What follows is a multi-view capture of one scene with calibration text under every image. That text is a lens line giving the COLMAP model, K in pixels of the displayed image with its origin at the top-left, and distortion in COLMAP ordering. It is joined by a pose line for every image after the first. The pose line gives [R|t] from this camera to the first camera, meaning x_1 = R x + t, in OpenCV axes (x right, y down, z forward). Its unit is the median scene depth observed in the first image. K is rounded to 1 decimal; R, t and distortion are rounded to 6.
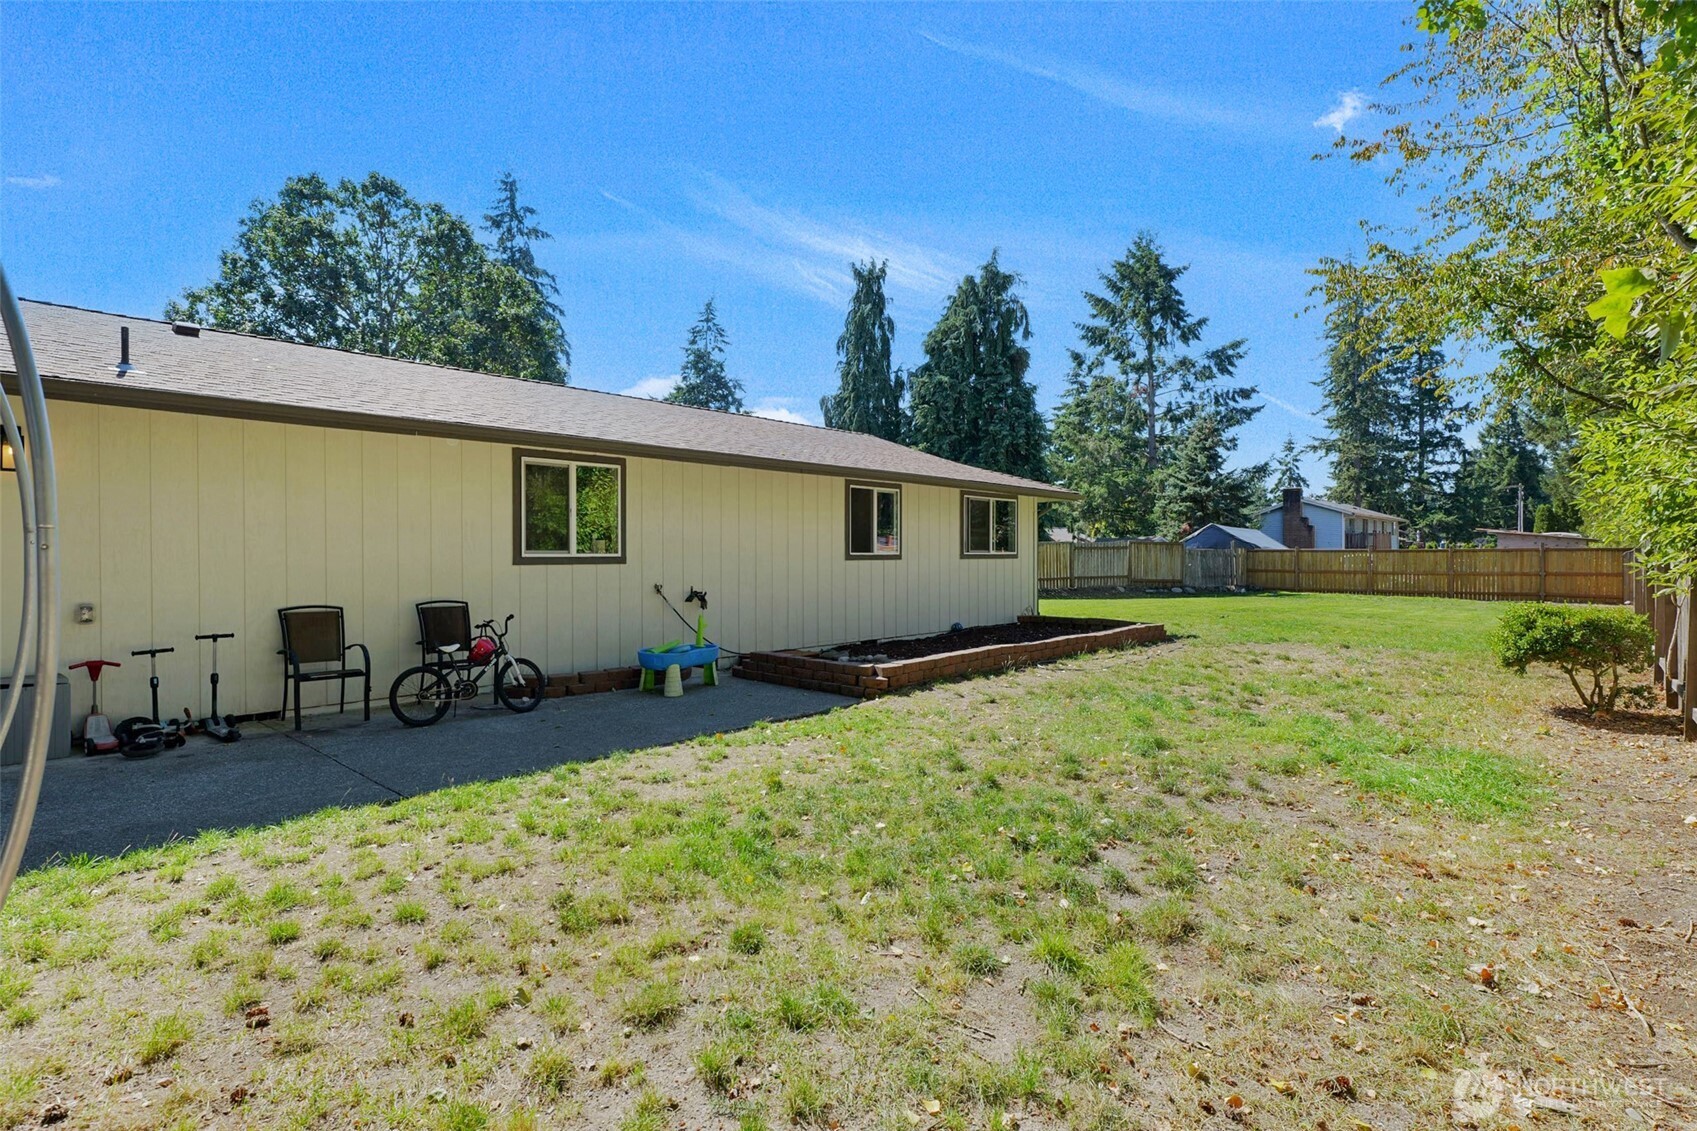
lens RADIAL K [[853.3, 0, 839.0], [0, 853.3, 554.4], [0, 0, 1]] dist [0.001794, -0.000095]
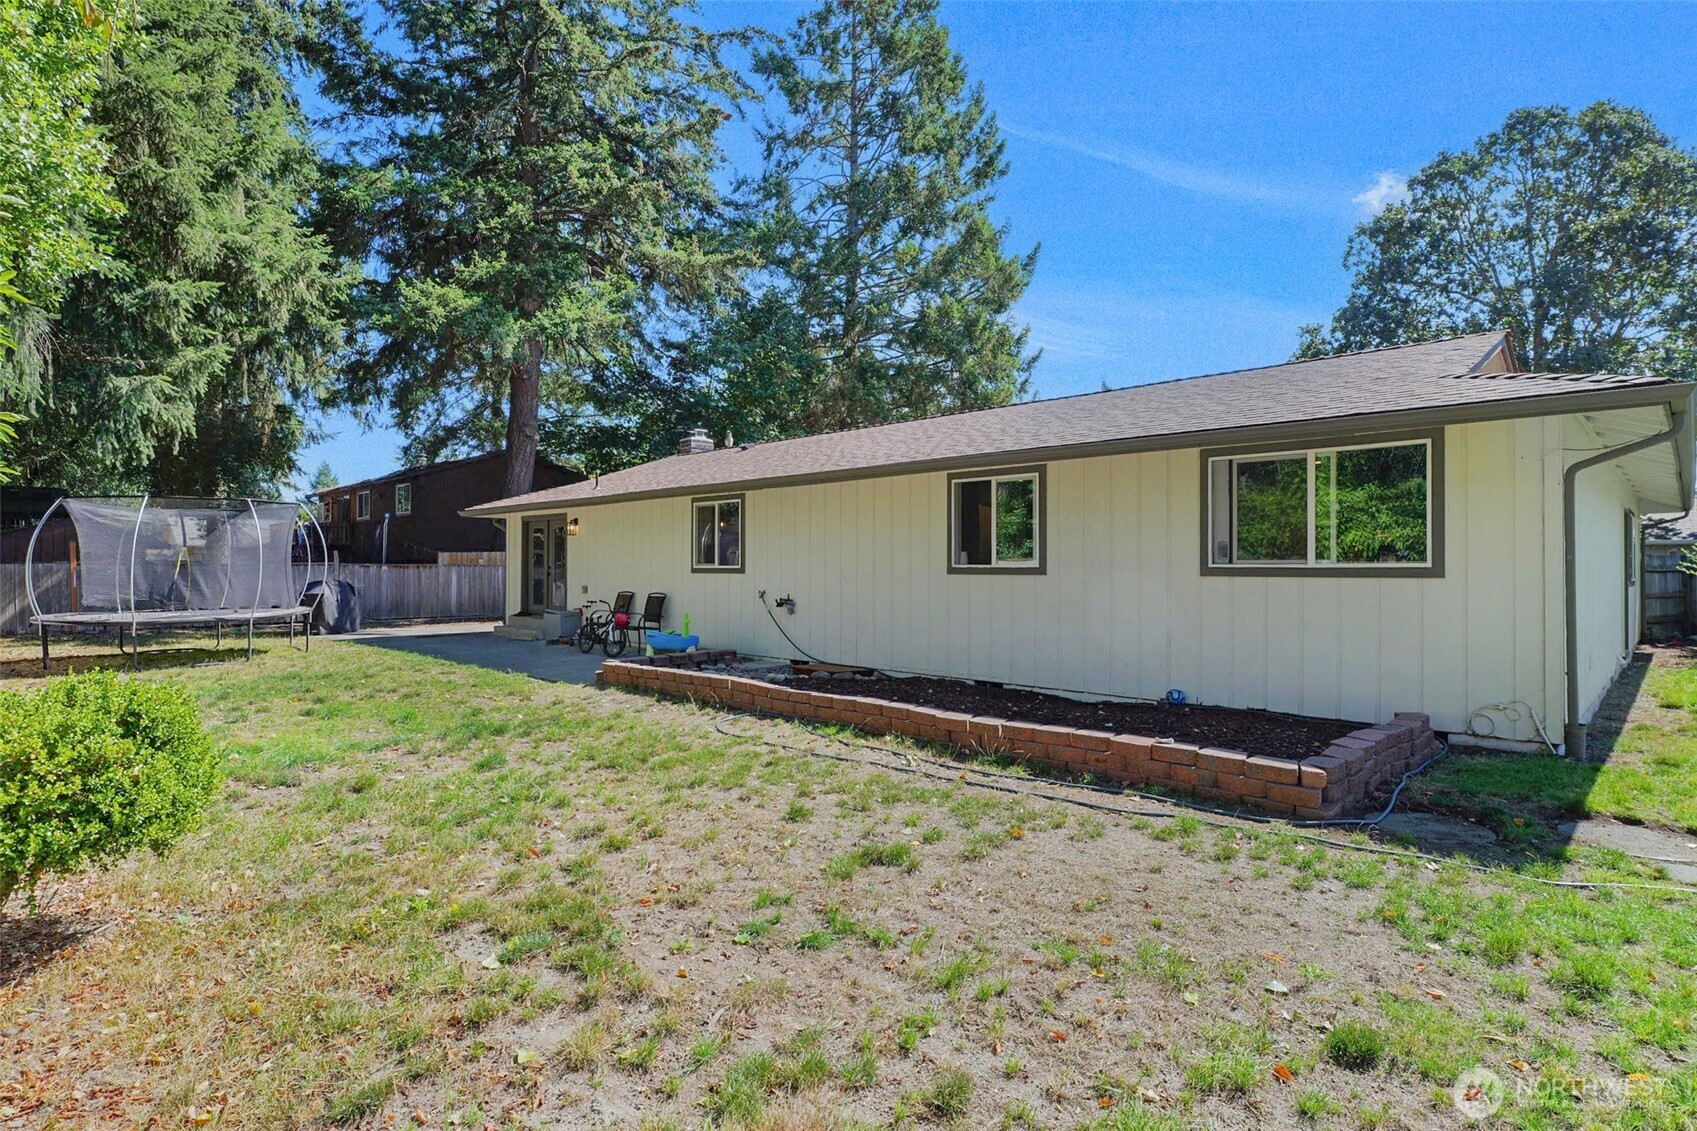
lens RADIAL K [[853.3, 0, 843.3], [0, 853.3, 561.6], [0, 0, 1]] dist [0.001794, -0.000095]
pose [[-0.038203, -0.000473, -0.999270, 0.801062], [0.002072, 0.999998, -0.000553, -0.004696], [0.999268, -0.002092, -0.038202, 0.913069]]
